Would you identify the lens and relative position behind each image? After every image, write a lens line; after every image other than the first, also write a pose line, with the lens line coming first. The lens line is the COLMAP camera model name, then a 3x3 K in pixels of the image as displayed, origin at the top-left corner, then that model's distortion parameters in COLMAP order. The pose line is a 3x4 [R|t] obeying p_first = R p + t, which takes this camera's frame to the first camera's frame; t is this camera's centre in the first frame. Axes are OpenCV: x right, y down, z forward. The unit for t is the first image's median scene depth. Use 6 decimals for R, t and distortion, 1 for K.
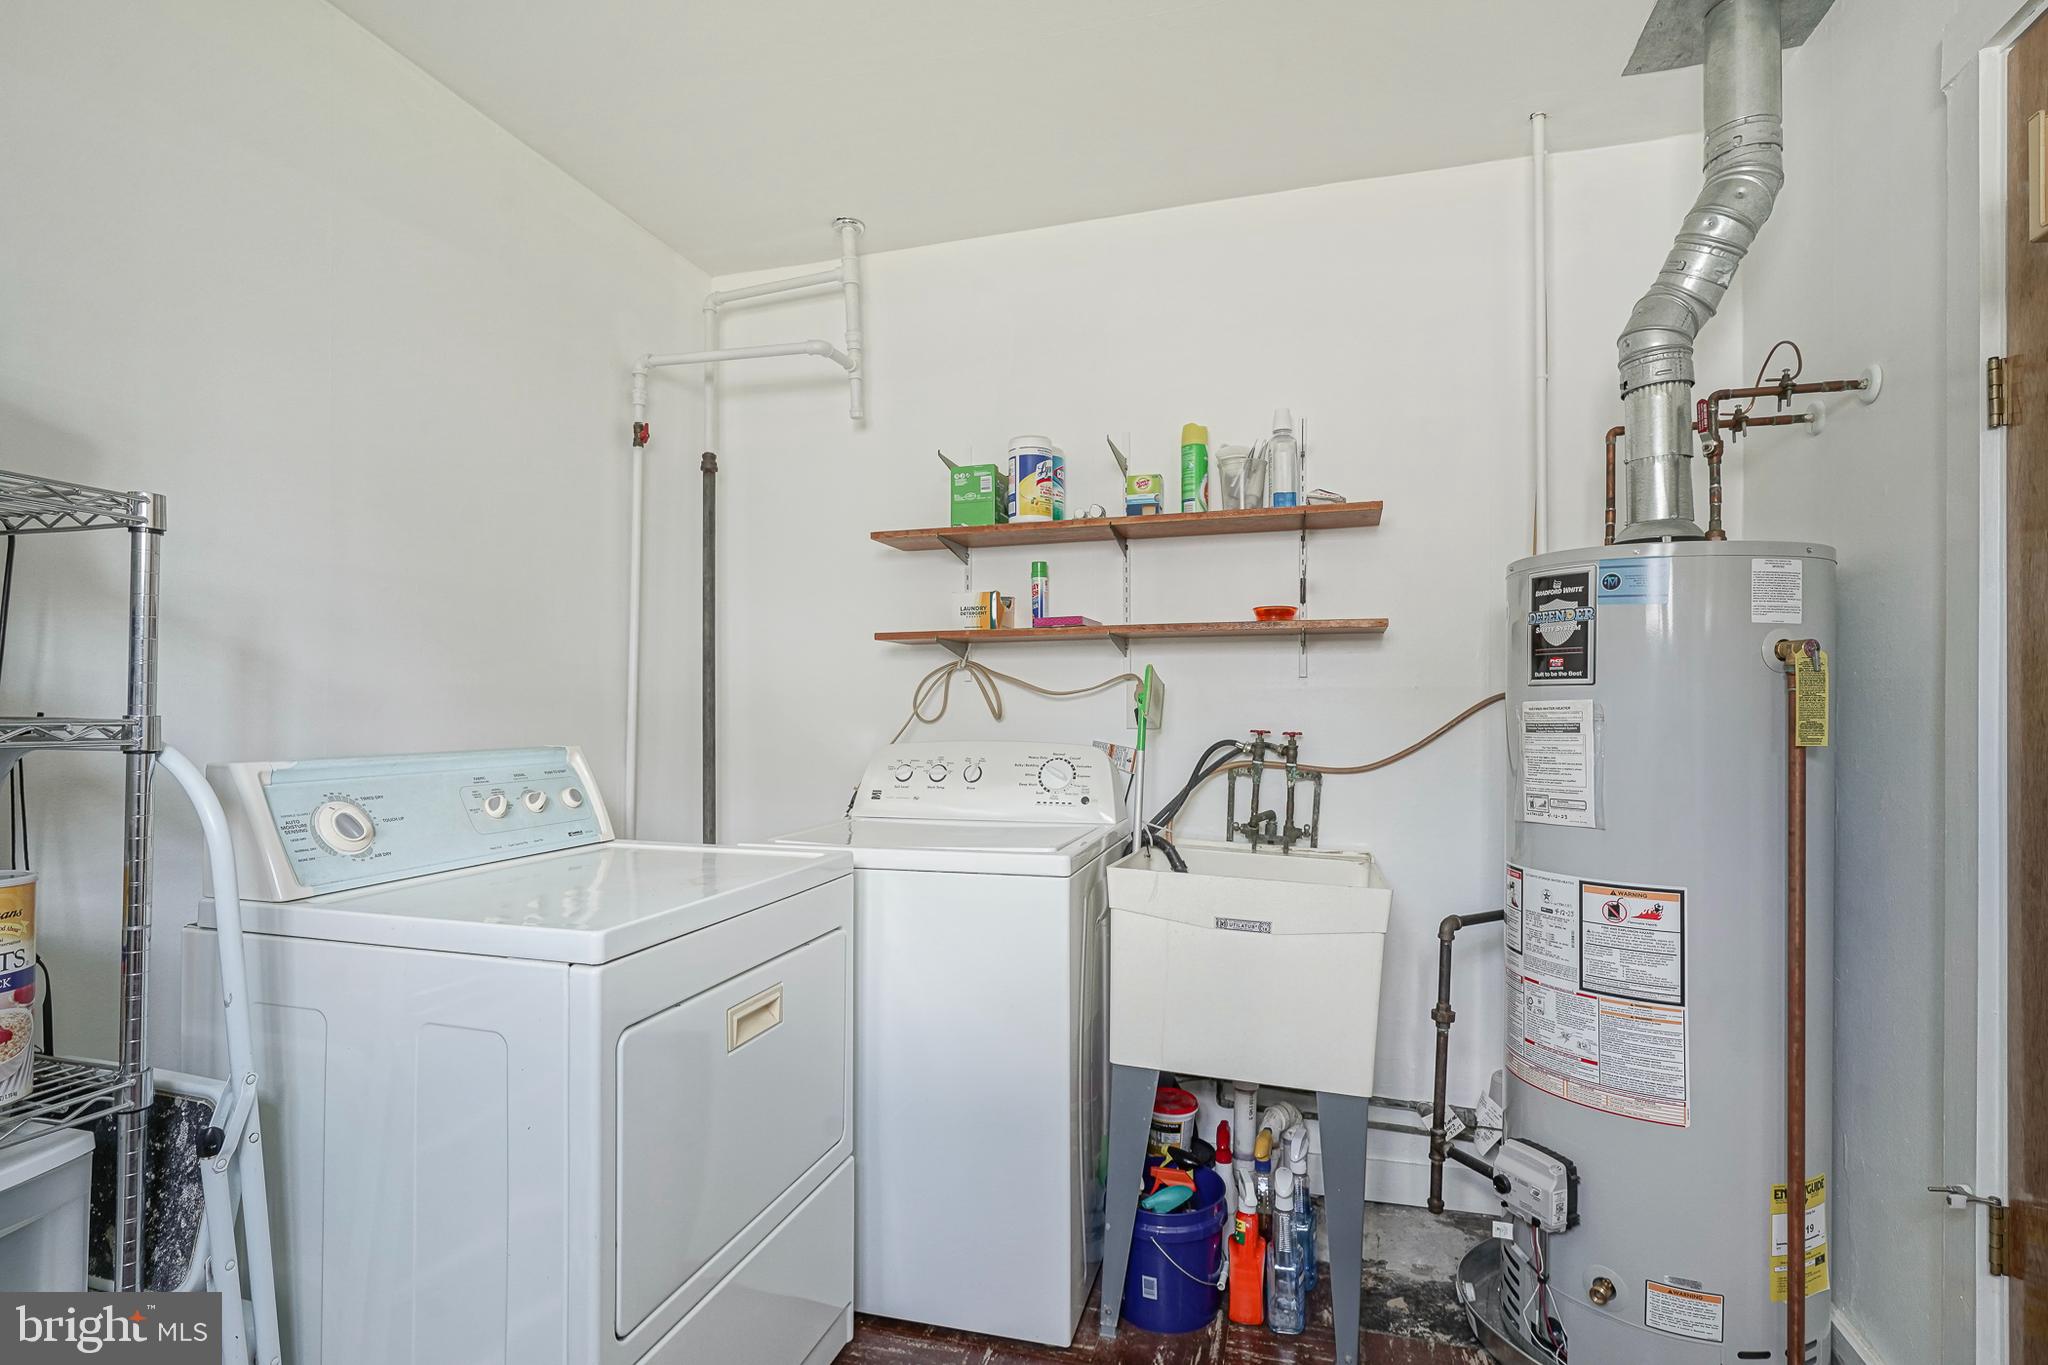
lens RADIAL K [[991.1, 0, 1023.5], [0, 991.1, 699.7], [0, 0, 1]] dist [-0.000127, 0.004529]
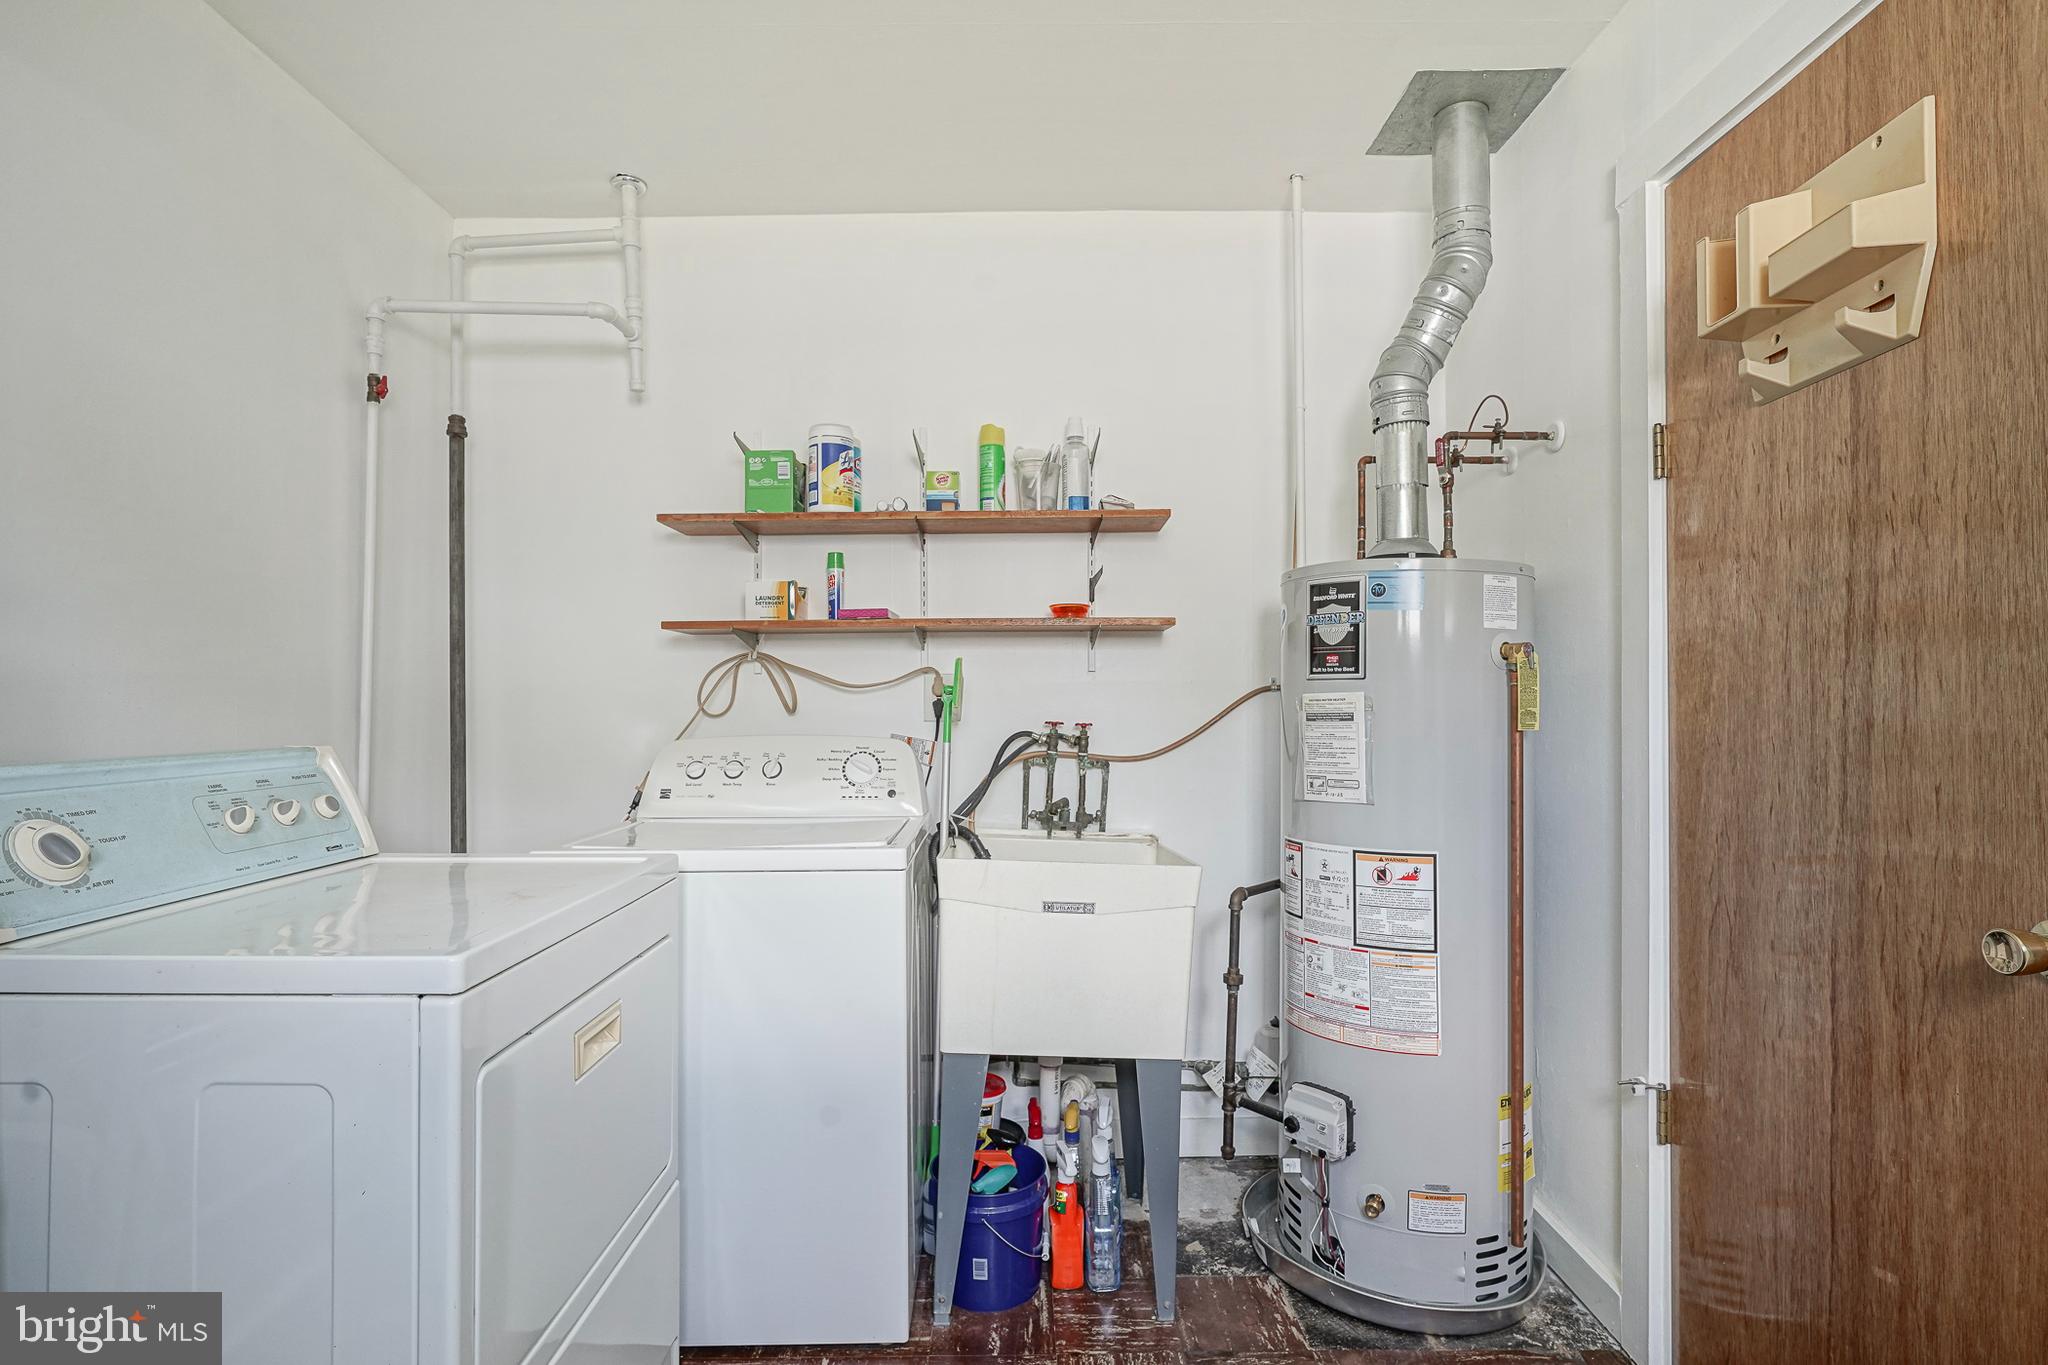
lens RADIAL K [[983.4, 0, 1023.2], [0, 983.4, 689.0], [0, 0, 1]] dist [-0.000966, 0.004173]
pose [[0.959949, 0.001320, 0.280171, -0.115221], [0.000001, 0.999989, -0.004714, 0.001463], [-0.280174, 0.004526, 0.959938, 0.015111]]
